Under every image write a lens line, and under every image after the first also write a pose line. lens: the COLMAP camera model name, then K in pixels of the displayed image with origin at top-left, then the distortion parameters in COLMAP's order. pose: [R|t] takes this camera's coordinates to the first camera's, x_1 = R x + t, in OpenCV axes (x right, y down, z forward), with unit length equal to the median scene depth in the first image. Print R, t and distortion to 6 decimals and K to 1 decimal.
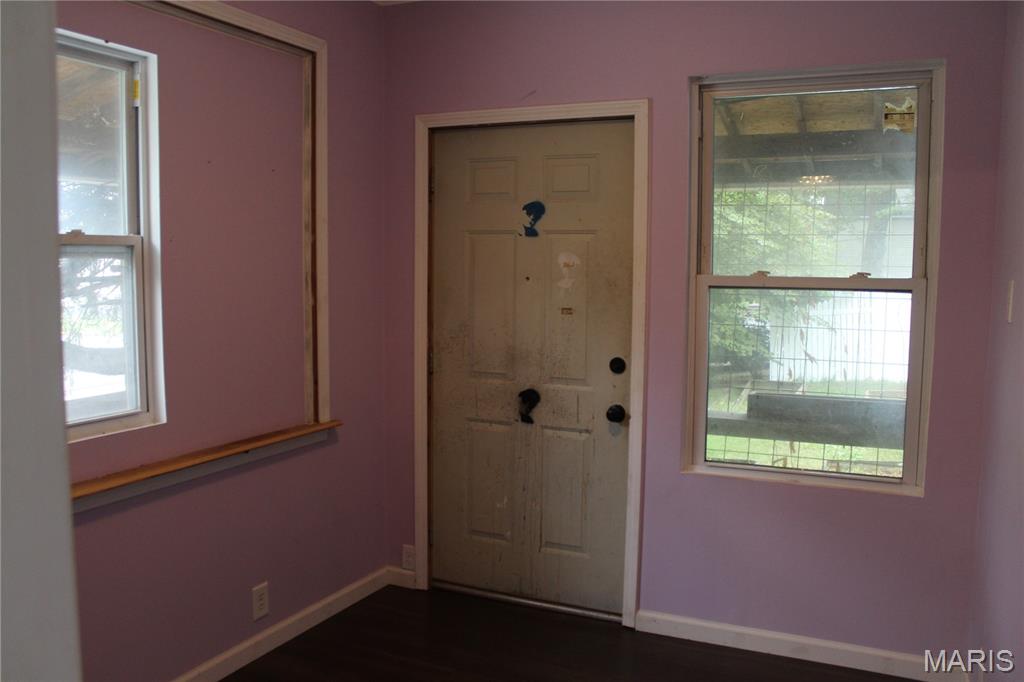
lens RADIAL K [[853.9, 0, 513.1], [0, 853.9, 337.5], [0, 0, 1]] dist [-0.109768, 0.087577]
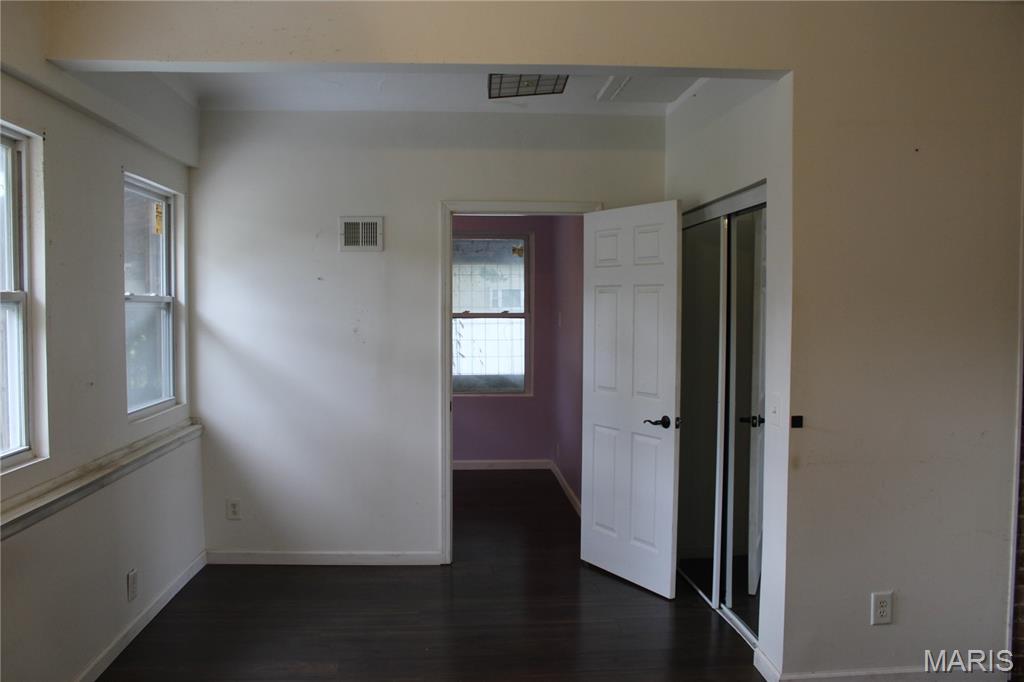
lens RADIAL K [[853.9, 0, 511.6], [0, 853.9, 341.8], [0, 0, 1]] dist [-0.109768, 0.087577]
pose [[0.867648, -0.028281, 0.496373, -0.841493], [0.051291, 0.998145, -0.032785, 0.100566], [-0.494526, 0.053905, 0.867490, -1.223791]]
